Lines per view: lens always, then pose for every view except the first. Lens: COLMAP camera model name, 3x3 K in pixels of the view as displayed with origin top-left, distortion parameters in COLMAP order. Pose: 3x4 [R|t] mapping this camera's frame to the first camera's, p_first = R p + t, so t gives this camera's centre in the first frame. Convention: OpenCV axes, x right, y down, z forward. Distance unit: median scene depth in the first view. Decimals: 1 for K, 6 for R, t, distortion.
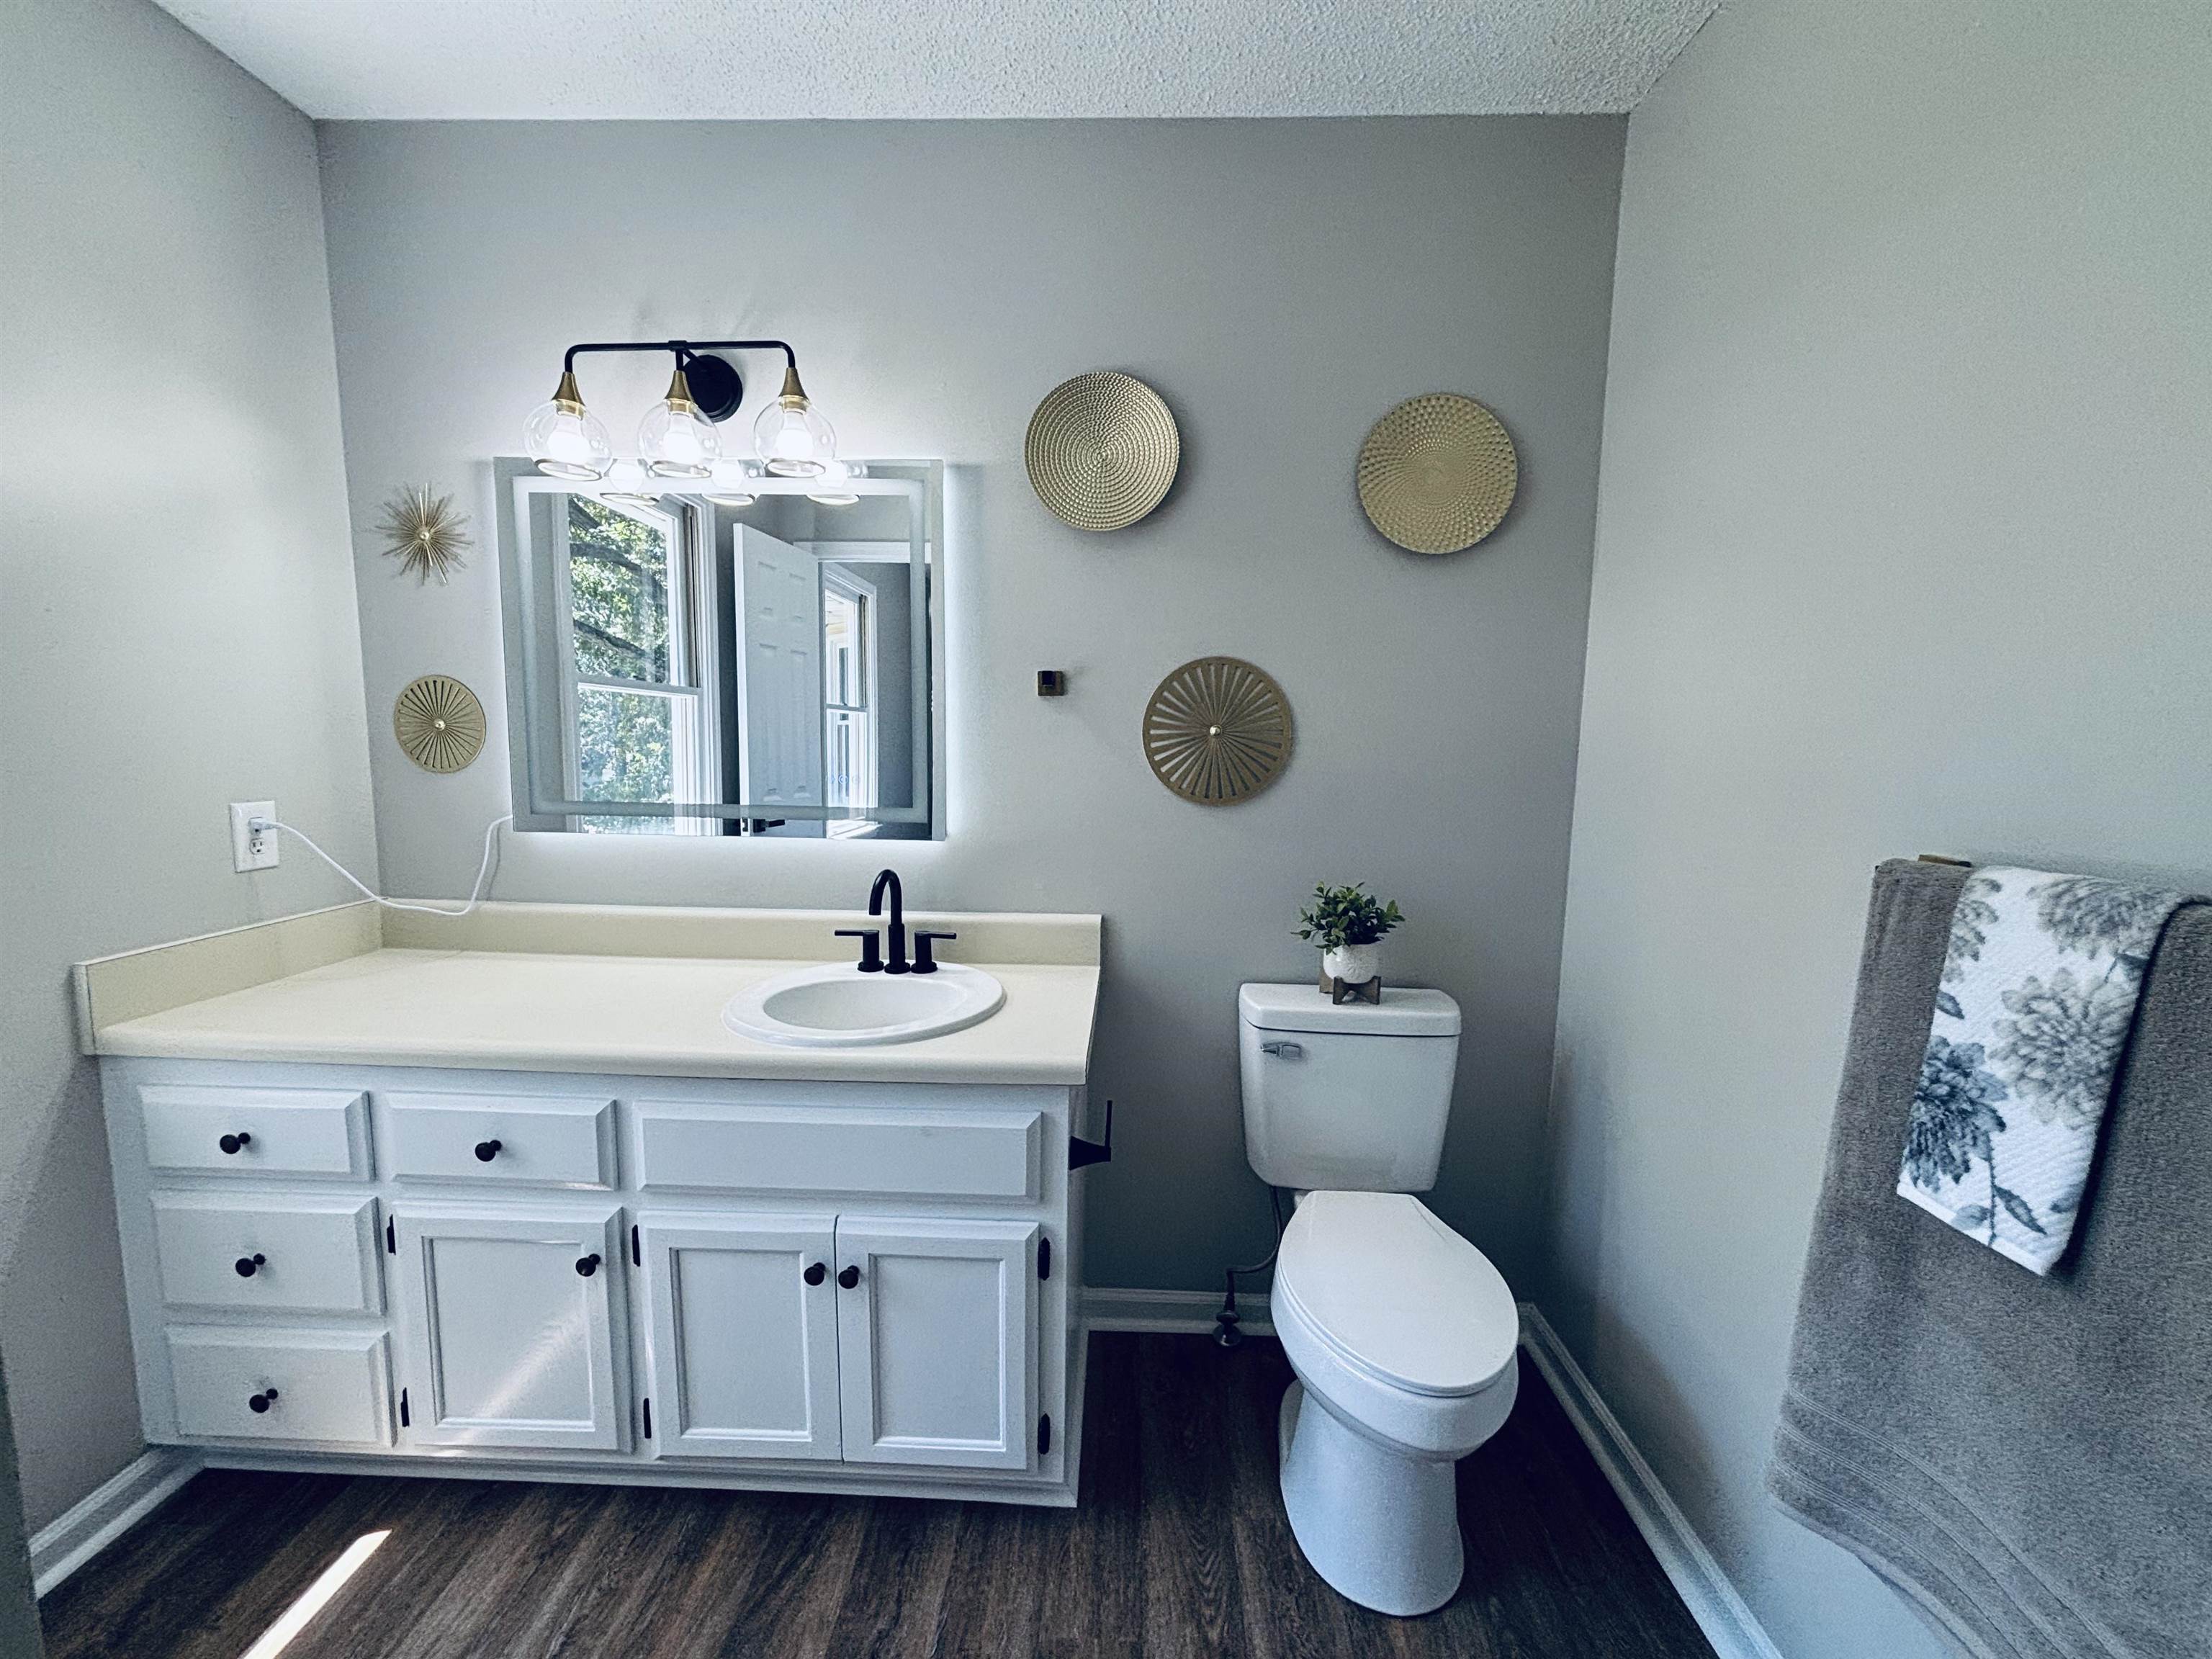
lens RADIAL K [[890.4, 0, 1101.2], [0, 890.4, 836.5], [0, 0, 1]] dist [0.001451, 0.000165]
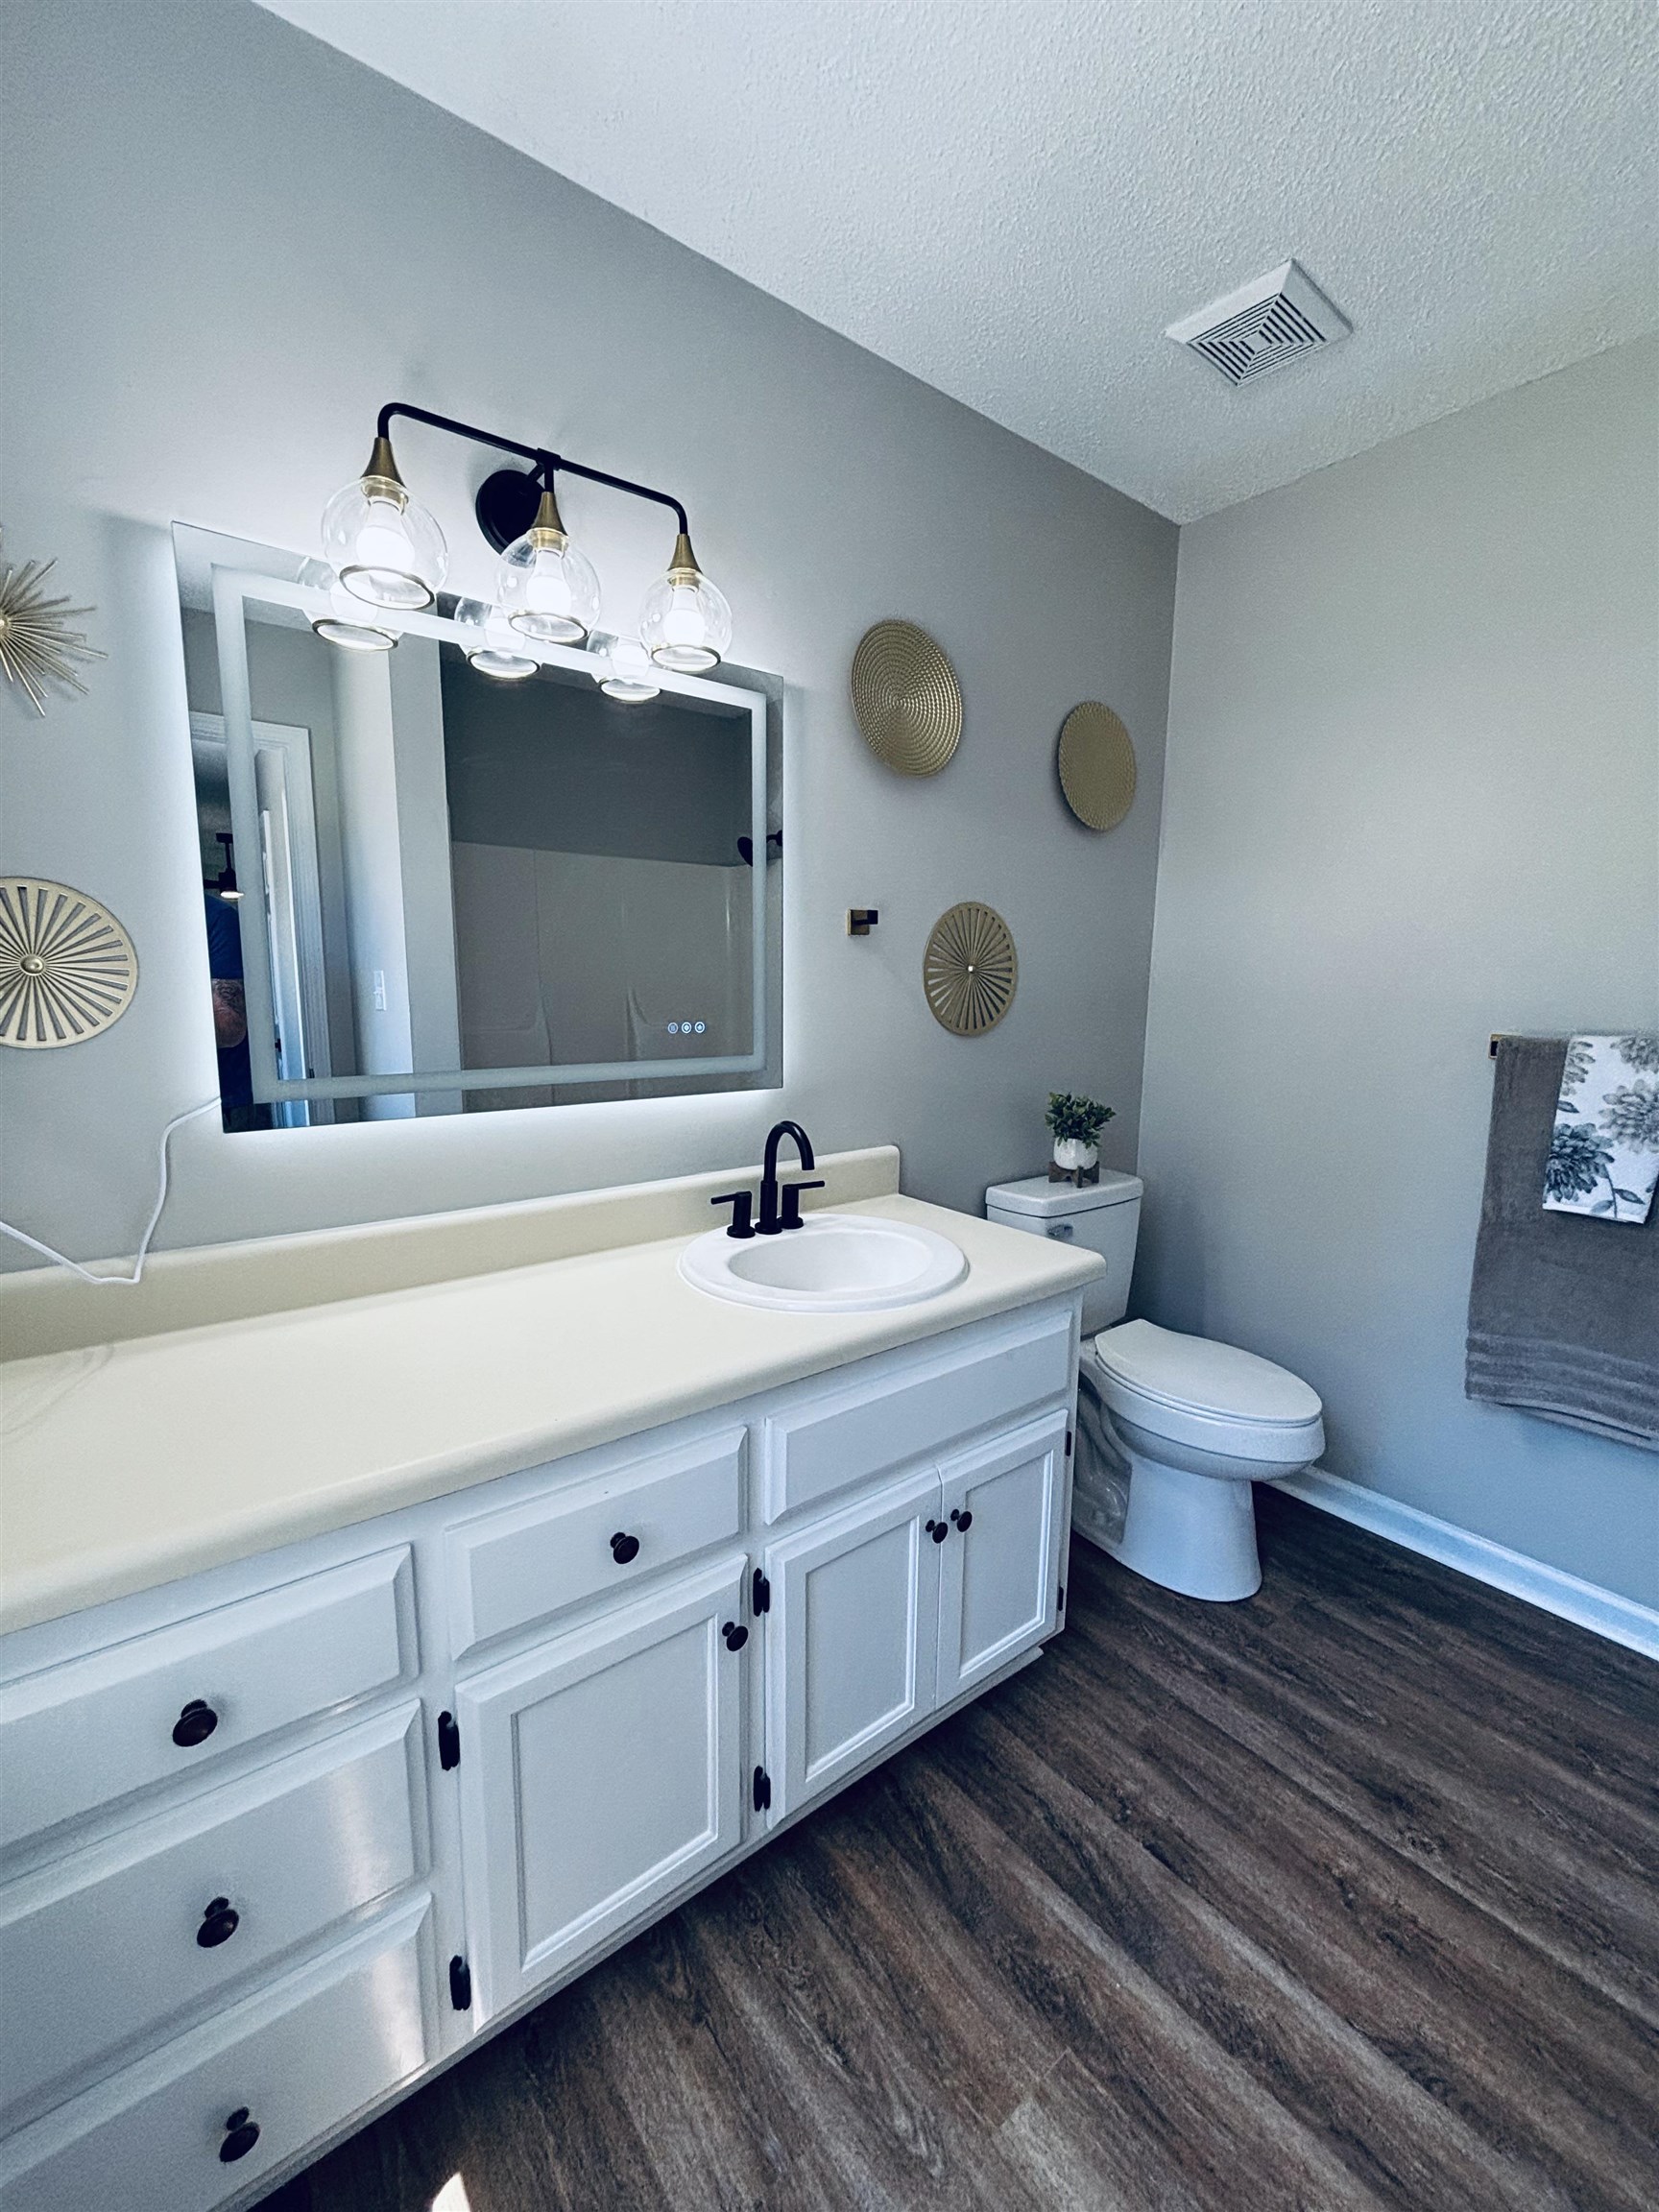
lens RADIAL K [[890.4, 0, 826.1], [0, 890.4, 1103.8], [0, 0, 1]] dist [0.001451, 0.000165]
pose [[0.770966, -0.100002, 0.628976, -0.973320], [0.077991, 0.994987, 0.062597, -0.043930], [-0.632083, 0.000795, 0.774900, 0.318650]]
